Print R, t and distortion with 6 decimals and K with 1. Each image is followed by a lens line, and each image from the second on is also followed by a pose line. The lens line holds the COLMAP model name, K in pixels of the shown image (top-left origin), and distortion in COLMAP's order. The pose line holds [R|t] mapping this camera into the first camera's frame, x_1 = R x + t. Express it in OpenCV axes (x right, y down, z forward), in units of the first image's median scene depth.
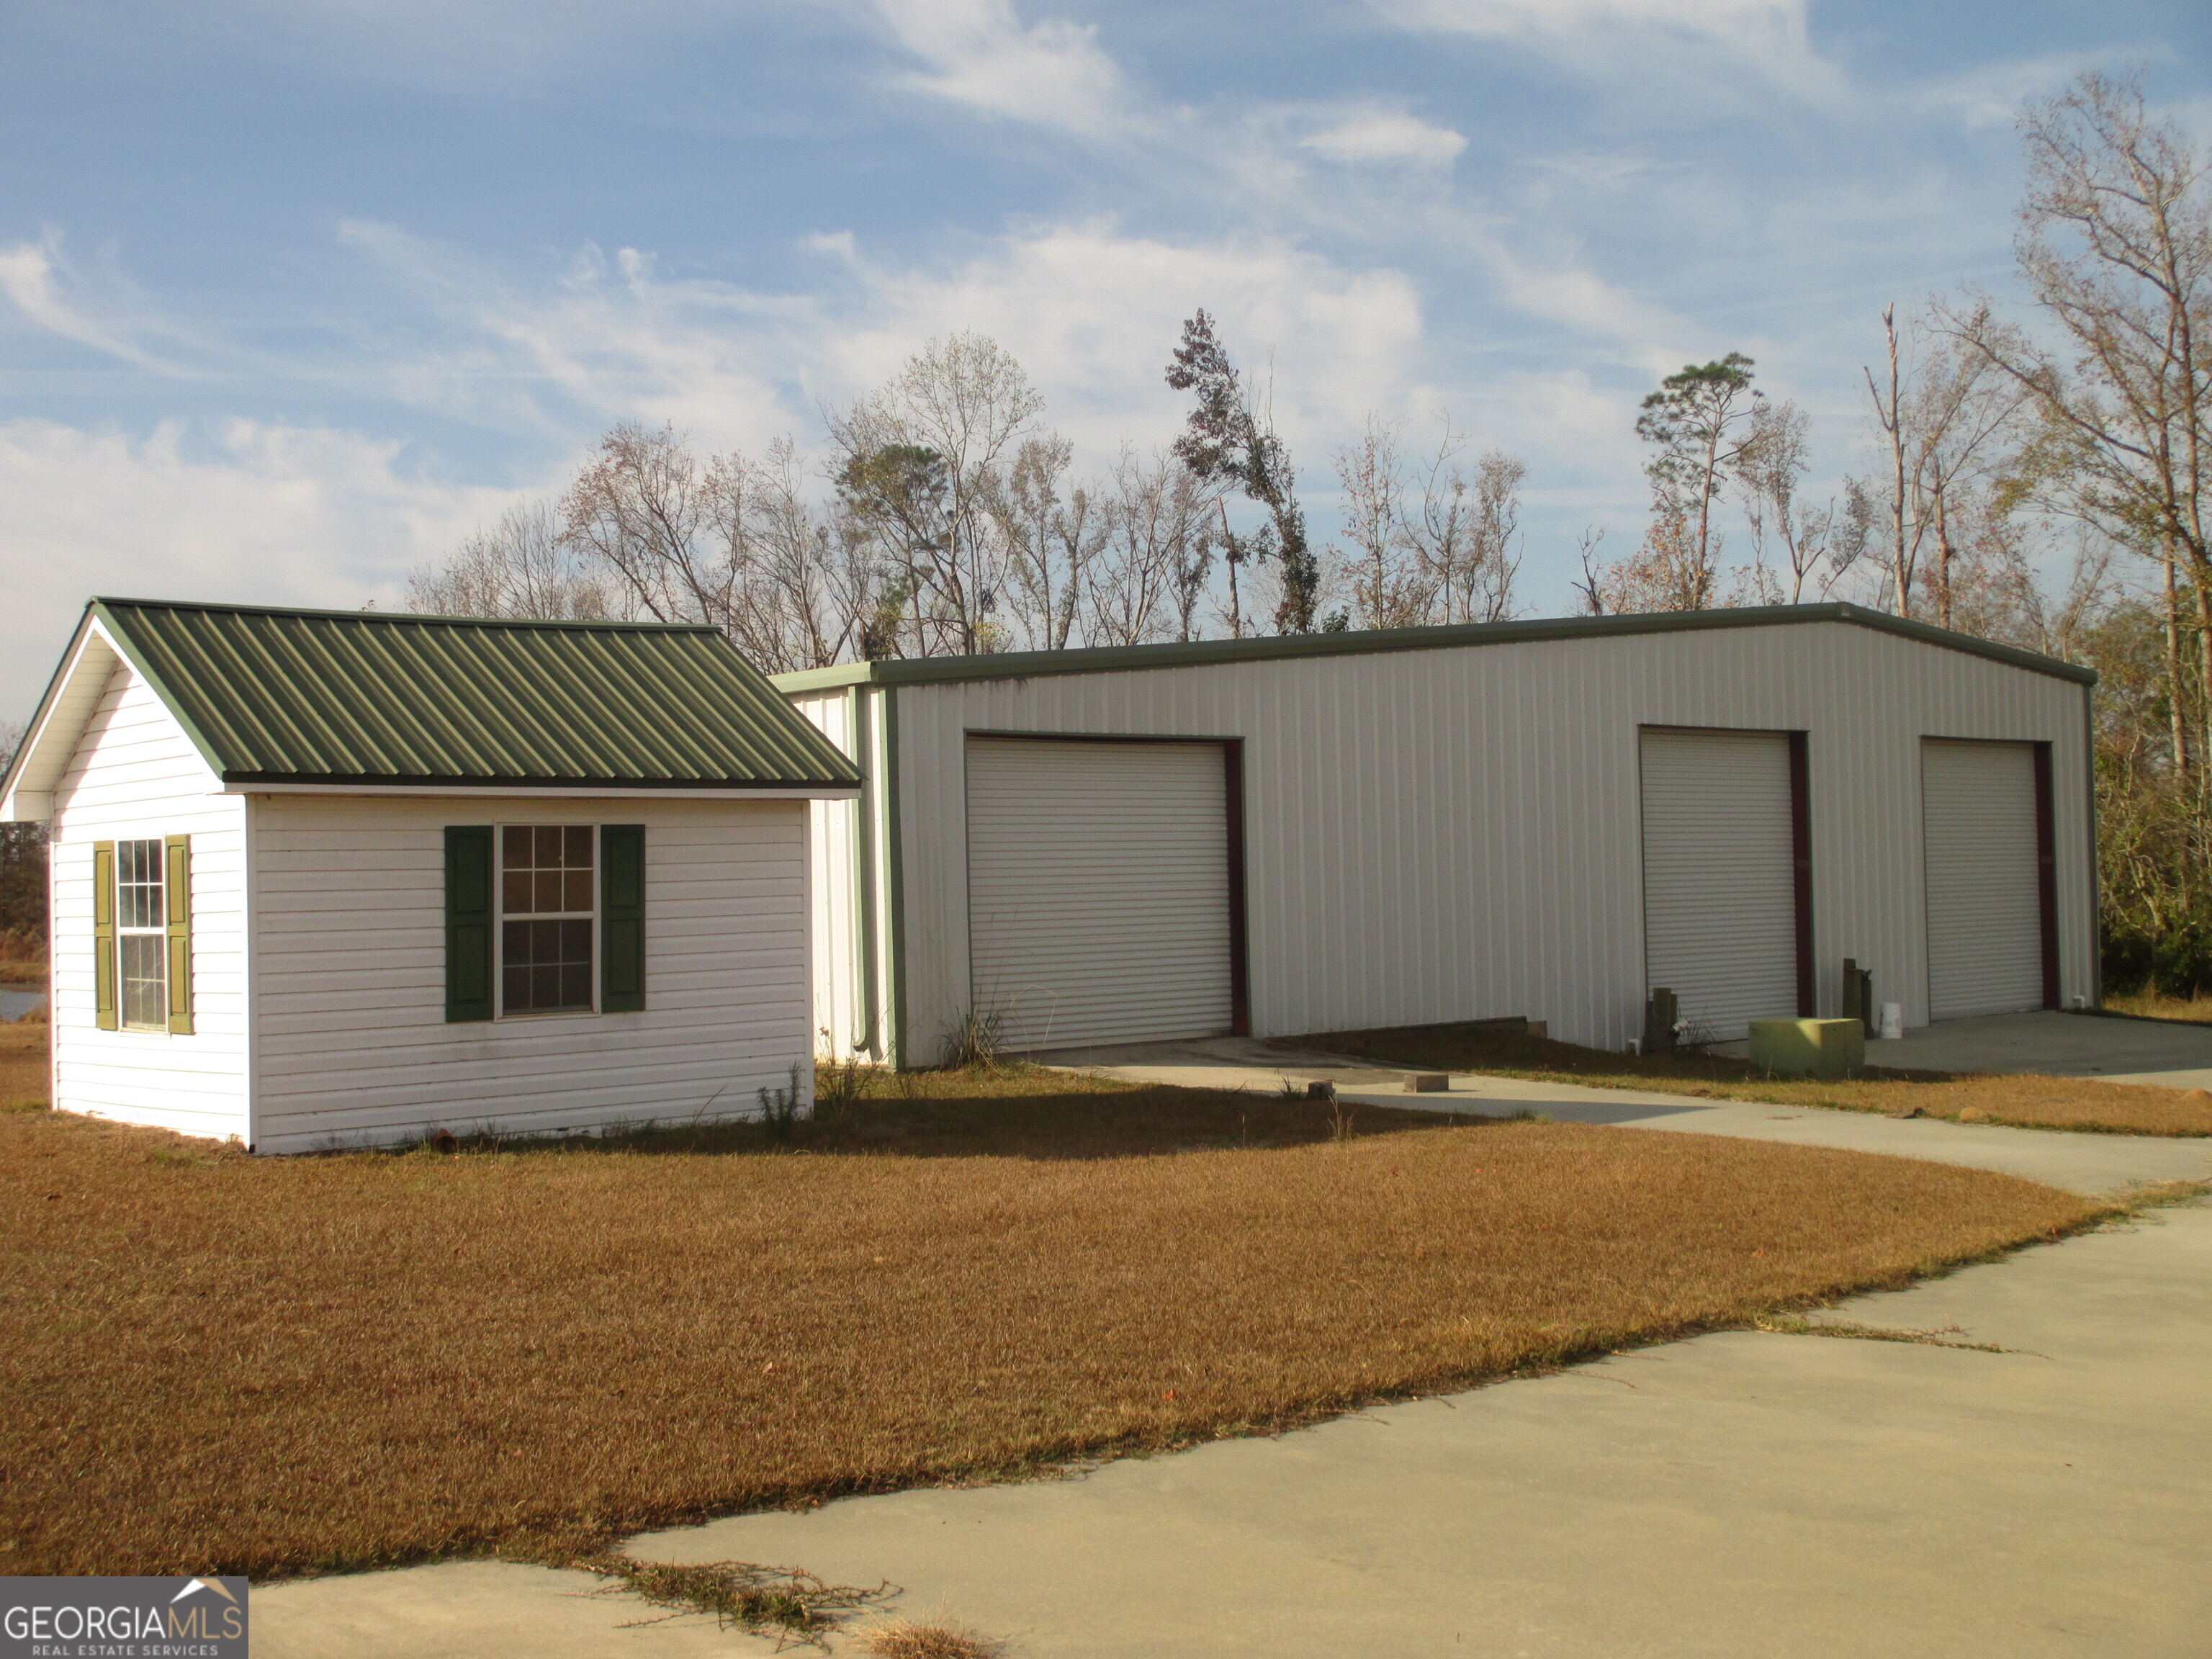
lens RADIAL K [[2720.8, 0, 1105.9], [0, 2720.8, 830.3], [0, 0, 1]] dist [-0.011299, 0.000000]
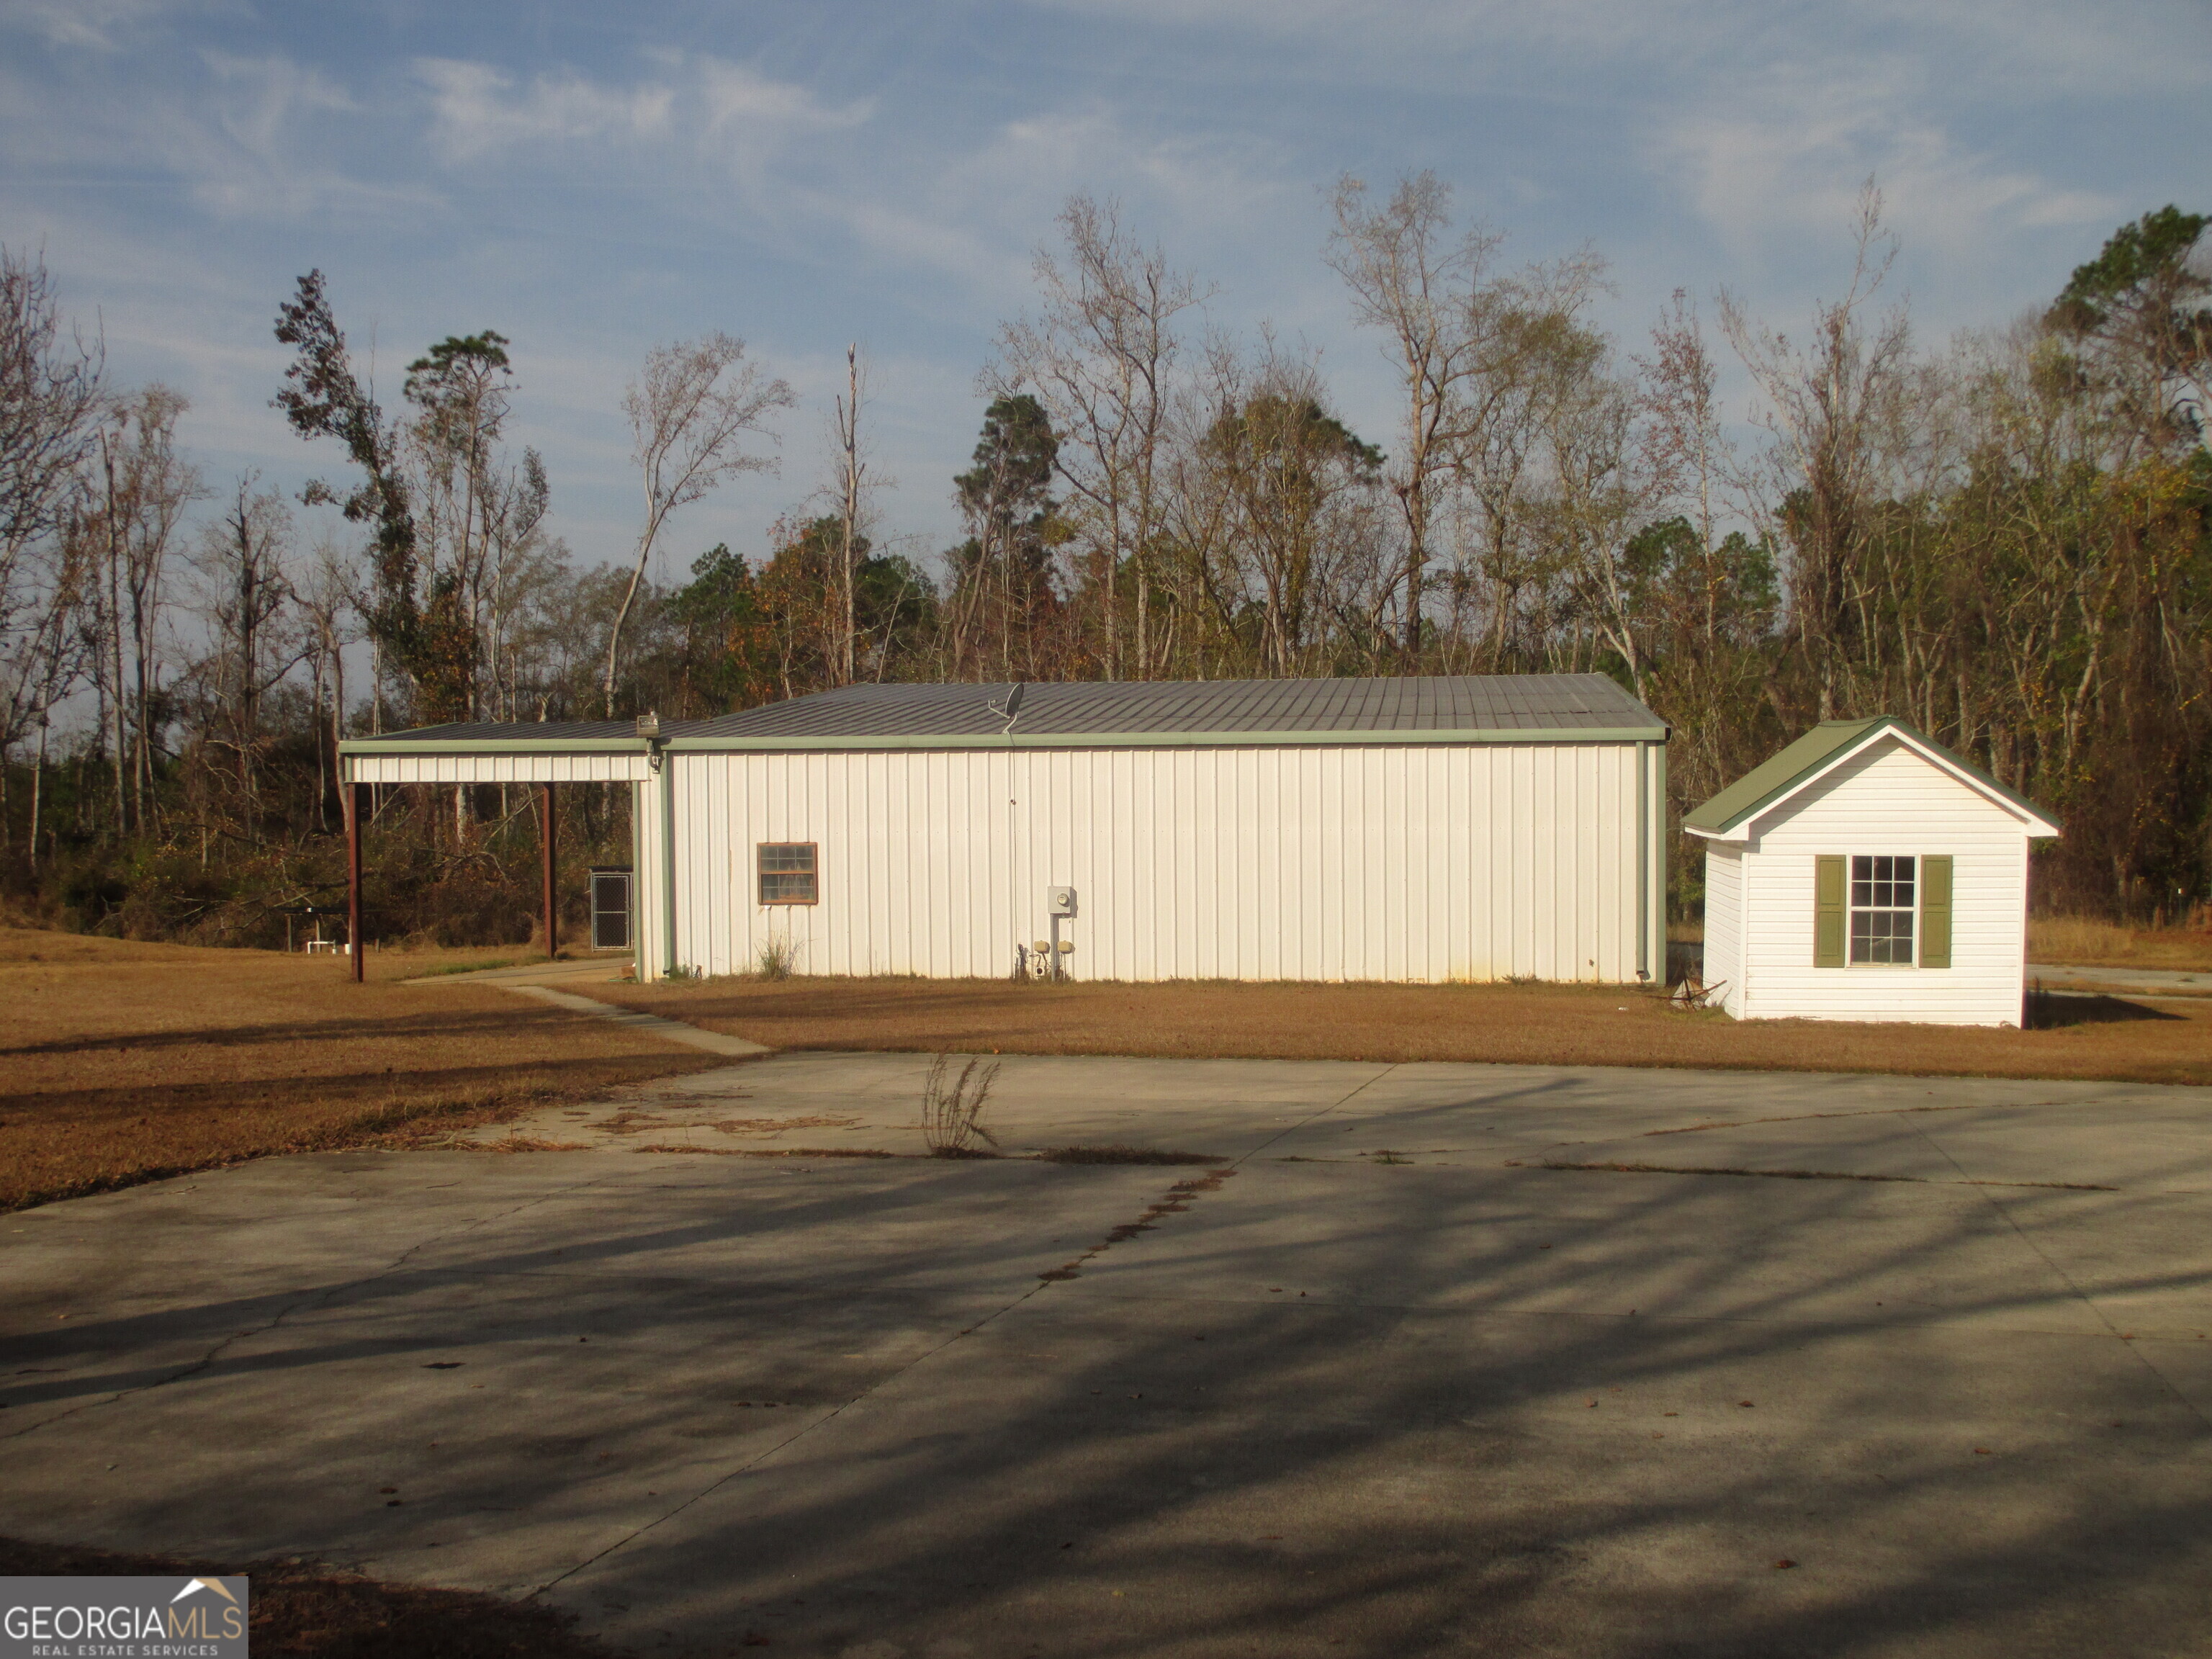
lens RADIAL K [[2720.8, 0, 1103.3], [0, 2720.8, 828.4], [0, 0, 1]] dist [-0.011299, 0.000000]
pose [[0.784943, 0.017263, 0.619328, -0.361489], [-0.034344, 0.999287, 0.015675, -0.006106], [-0.618616, -0.033574, 0.784976, 0.000564]]
